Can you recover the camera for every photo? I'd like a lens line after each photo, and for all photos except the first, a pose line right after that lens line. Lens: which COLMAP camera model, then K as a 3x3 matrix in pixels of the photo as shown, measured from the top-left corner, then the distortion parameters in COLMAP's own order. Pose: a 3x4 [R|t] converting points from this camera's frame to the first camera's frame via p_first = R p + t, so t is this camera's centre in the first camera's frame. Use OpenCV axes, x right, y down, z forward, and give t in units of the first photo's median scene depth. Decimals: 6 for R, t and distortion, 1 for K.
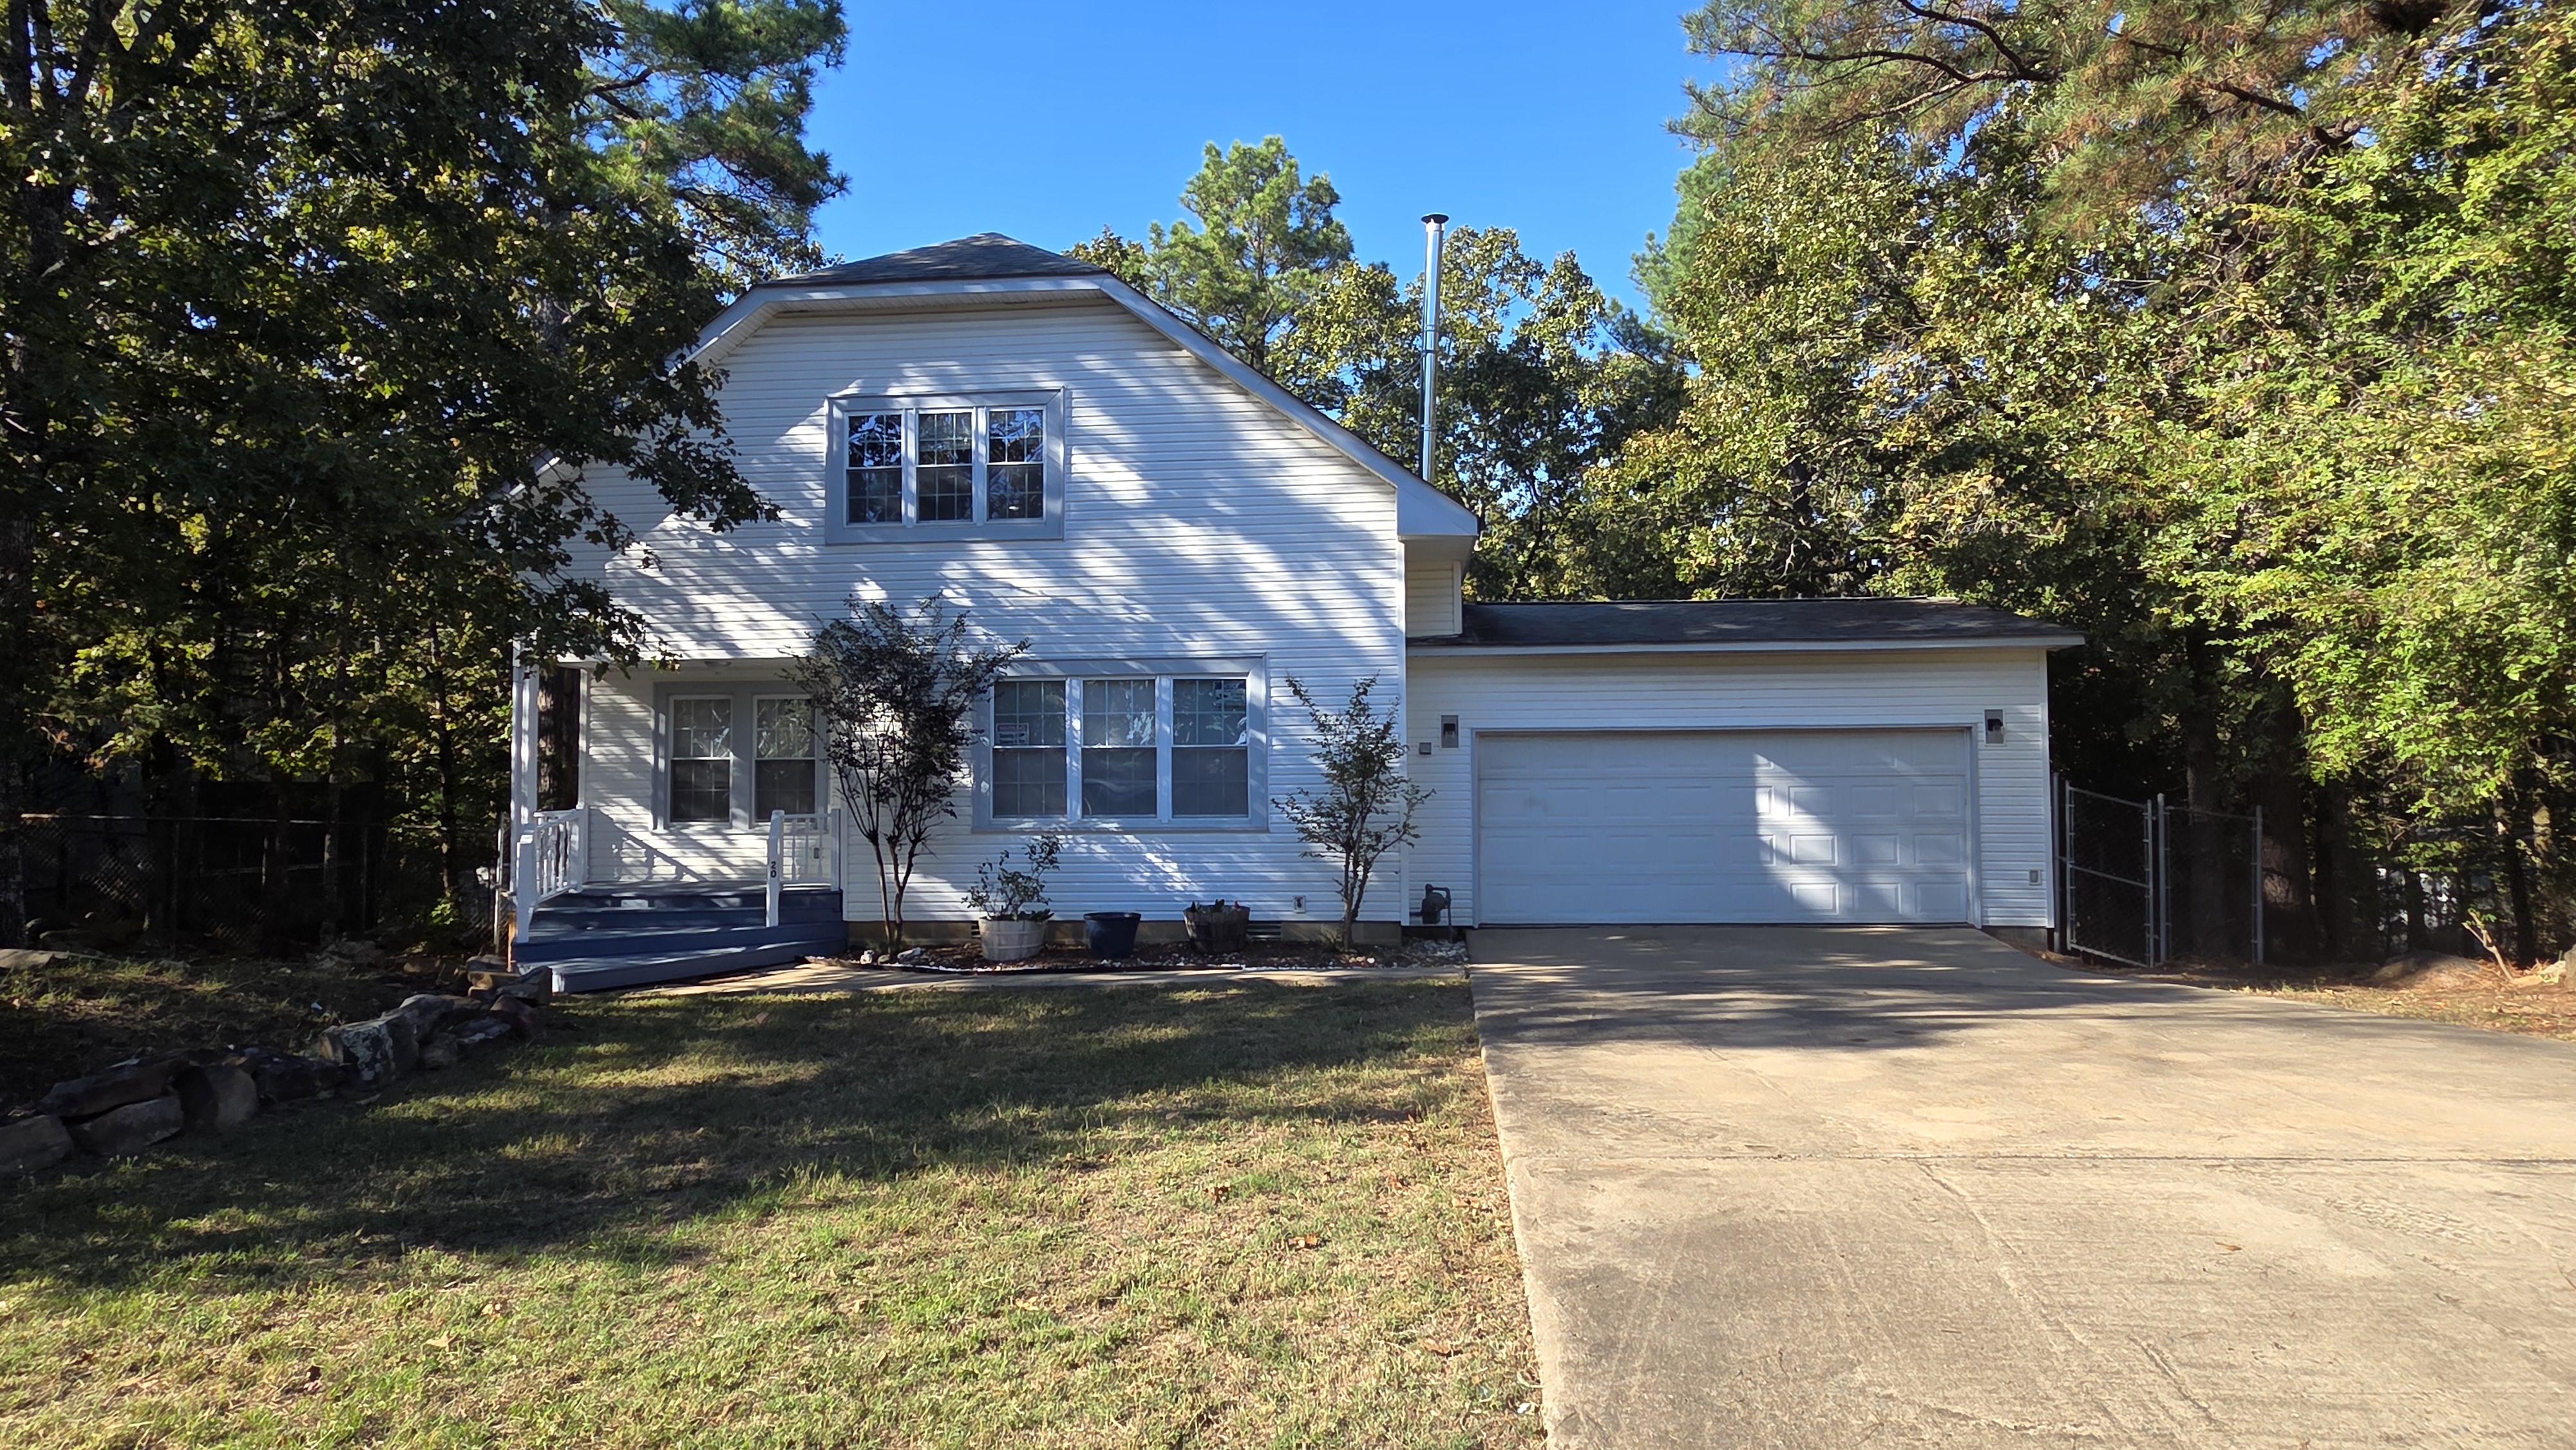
lens RADIAL K [[1294.7, 0, 1288.0], [0, 1294.7, 725.0], [0, 0, 1]] dist [0.002424, 0.000215]
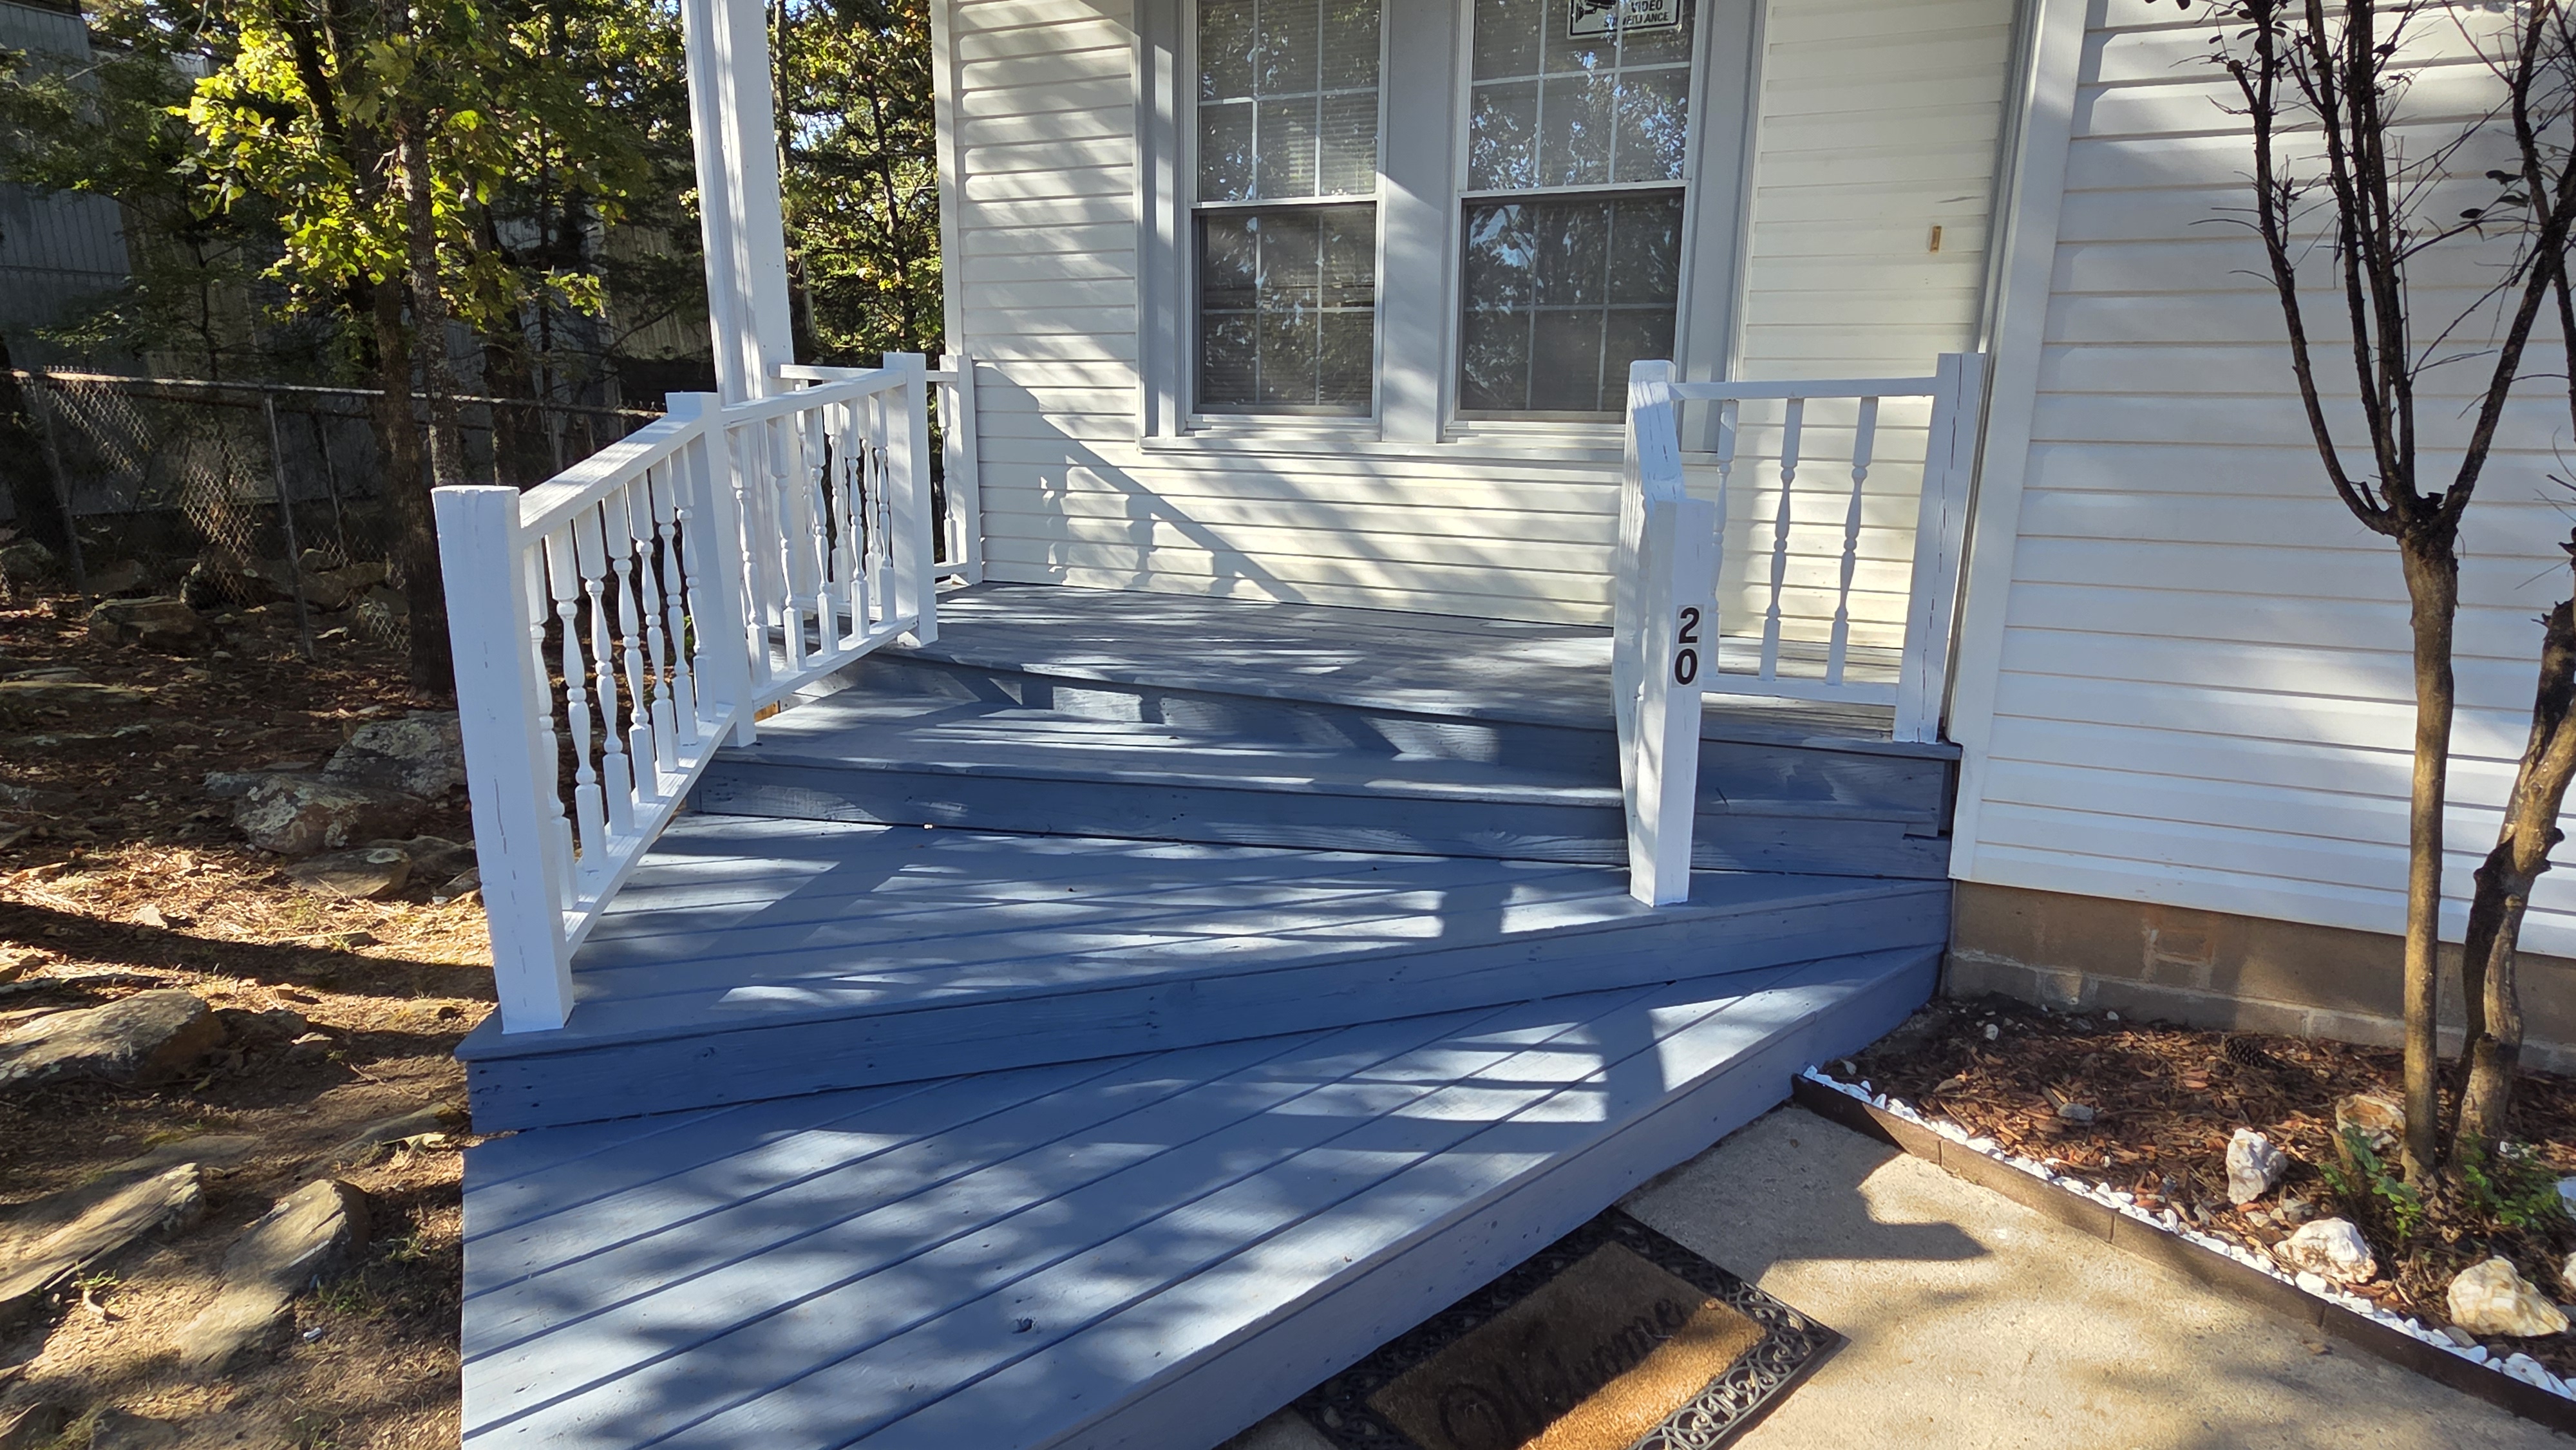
lens RADIAL K [[1294.7, 0, 1288.0], [0, 1294.7, 725.0], [0, 0, 1]] dist [0.002424, 0.000215]
pose [[0.938429, 0.099396, -0.330866, -0.344340], [-0.001390, 0.958796, 0.284093, 0.058702], [0.345471, -0.266141, 0.899899, 0.704639]]
